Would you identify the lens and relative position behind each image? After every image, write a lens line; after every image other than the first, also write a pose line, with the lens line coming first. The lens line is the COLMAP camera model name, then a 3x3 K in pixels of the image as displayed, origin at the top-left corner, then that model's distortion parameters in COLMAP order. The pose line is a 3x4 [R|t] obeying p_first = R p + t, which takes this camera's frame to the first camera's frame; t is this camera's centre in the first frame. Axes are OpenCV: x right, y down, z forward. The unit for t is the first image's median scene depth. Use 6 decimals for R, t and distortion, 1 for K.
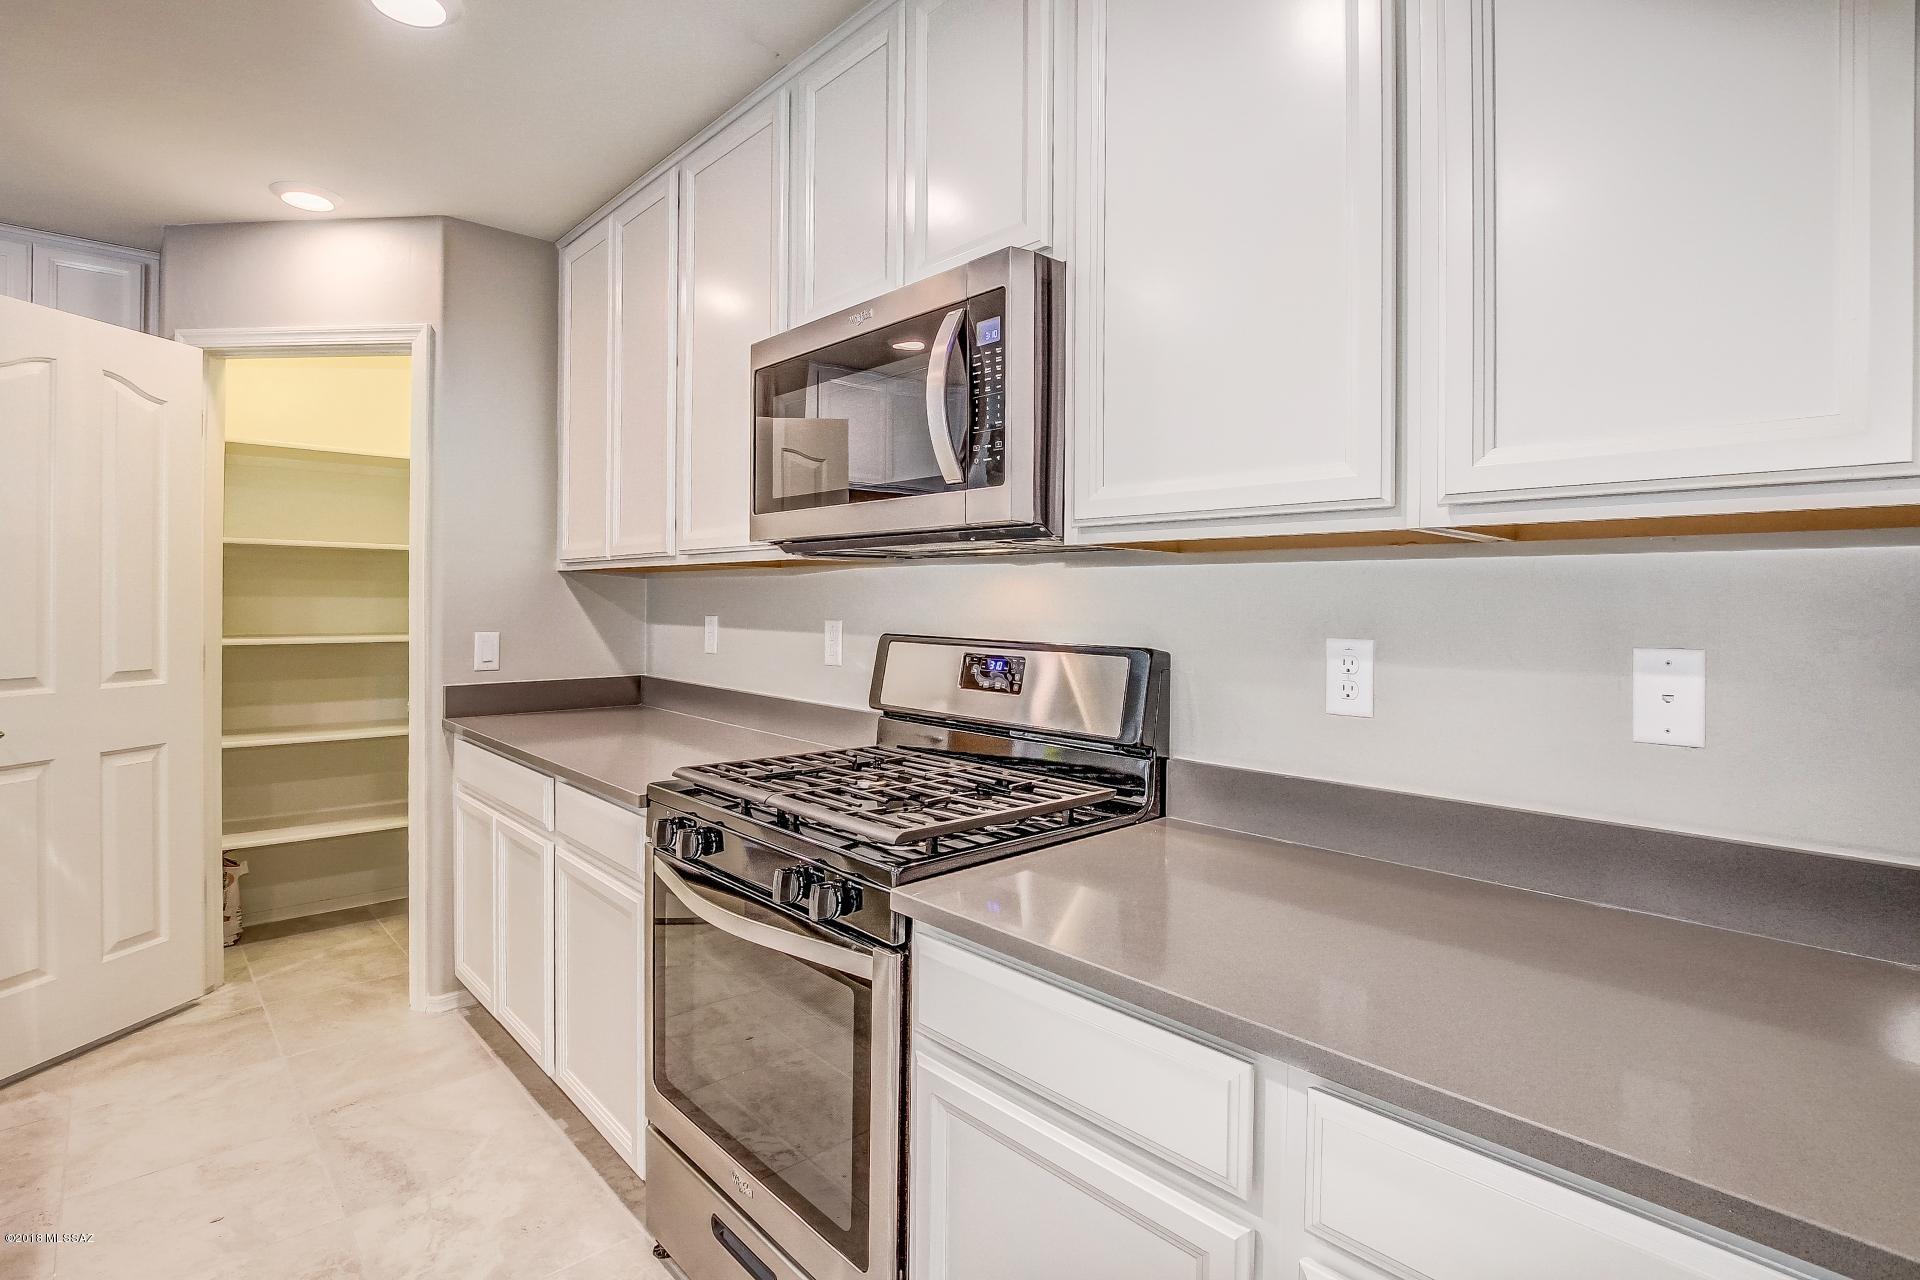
lens RADIAL K [[927.7, 0, 952.7], [0, 927.7, 608.2], [0, 0, 1]] dist [-0.028151, 0.000474]
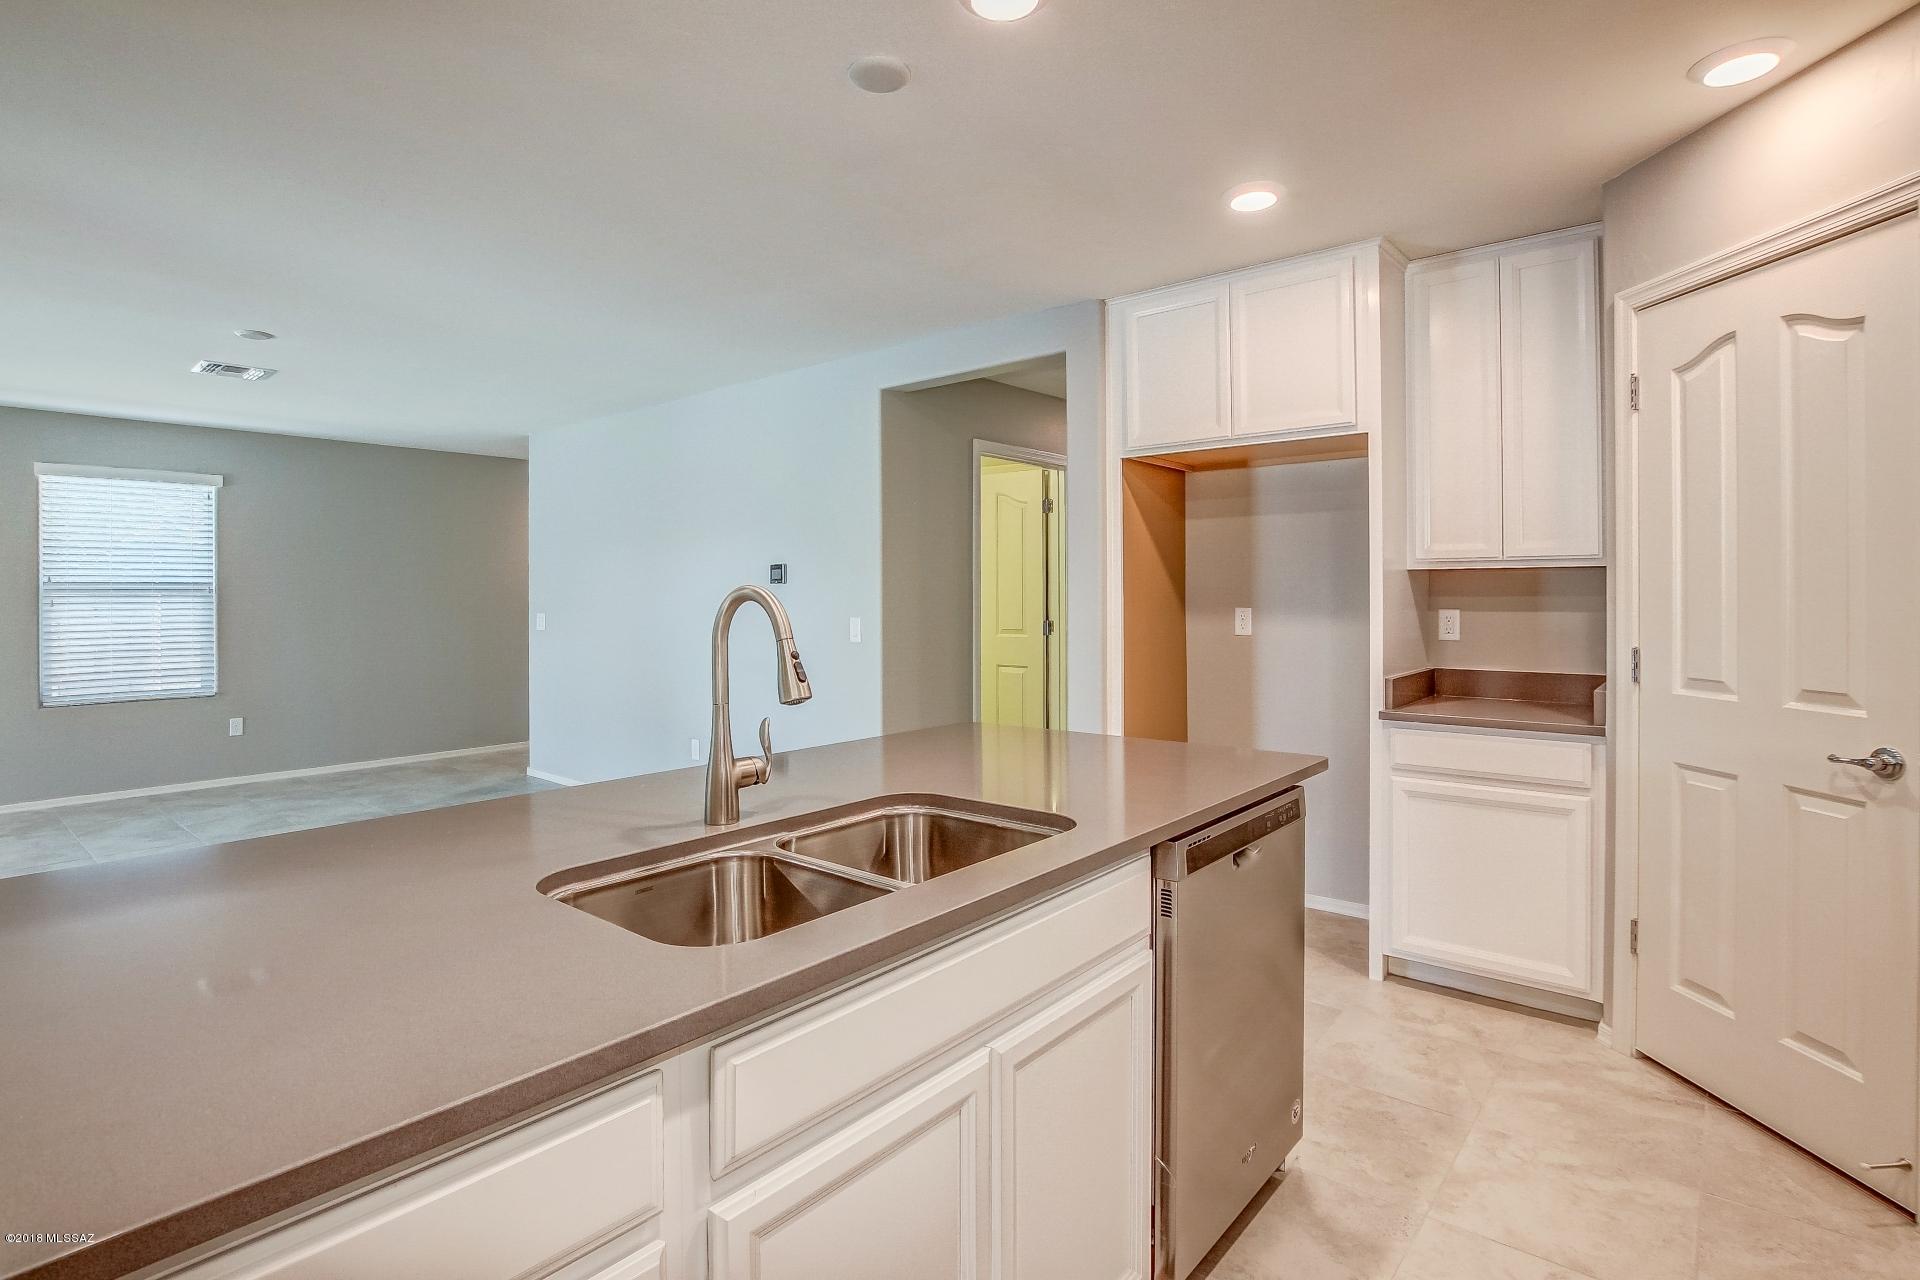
lens RADIAL K [[946.3, 0, 961.8], [0, 946.3, 595.4], [0, 0, 1]] dist [-0.020900, 0.000653]
pose [[0.130756, -0.008754, -0.991376, -0.048573], [-0.002056, 0.999956, -0.009101, -0.003823], [0.991412, 0.003228, 0.130732, 0.364172]]
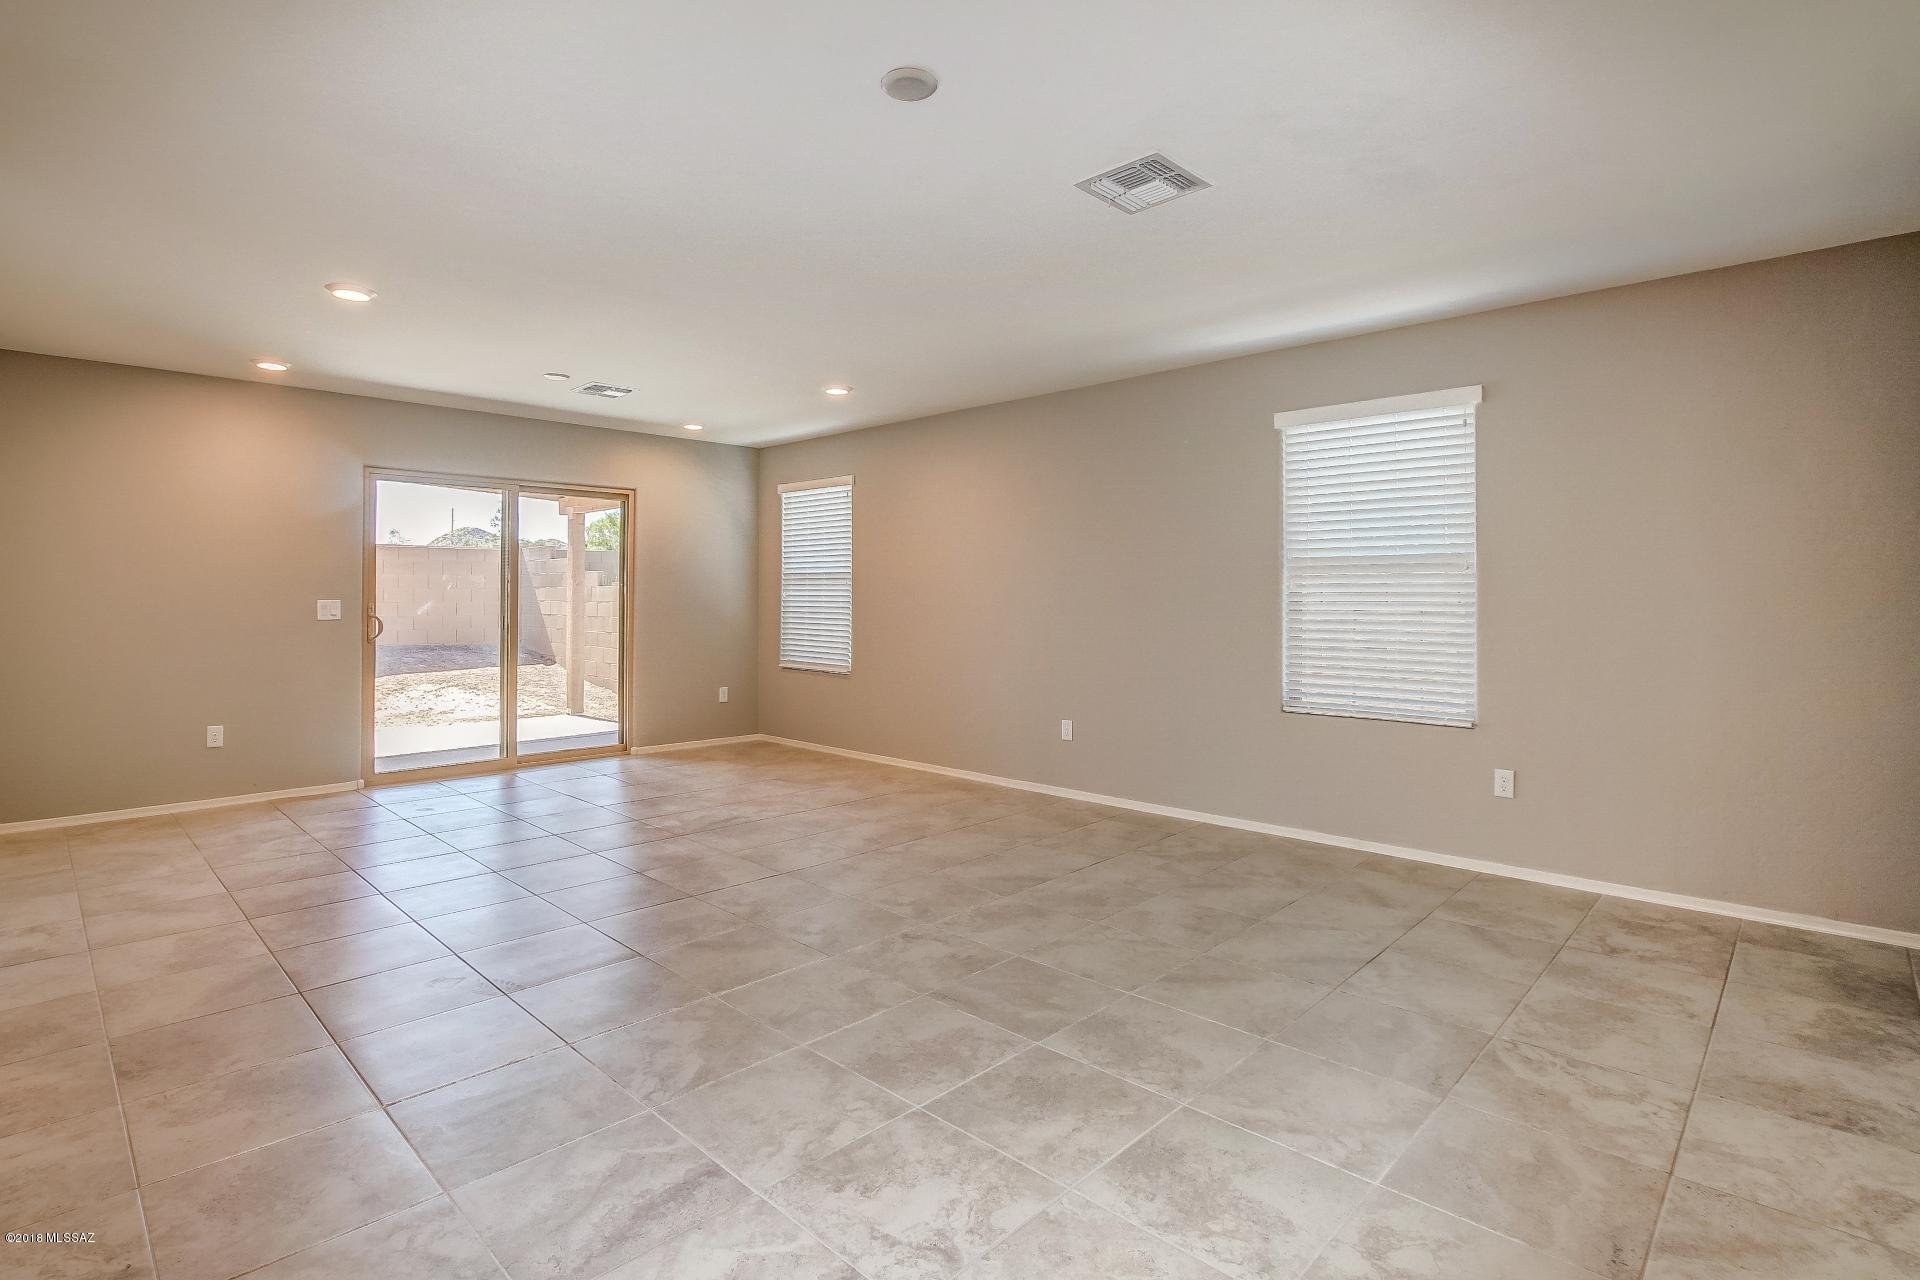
lens RADIAL K [[927.5, 0, 960.4], [0, 927.5, 598.5], [0, 0, 1]] dist [-0.031483, 0.000933]
pose [[-0.998111, -0.010178, -0.060582, -2.394207], [-0.010730, 0.999904, 0.008785, 0.023187], [0.060487, 0.009418, -0.998125, 0.197687]]
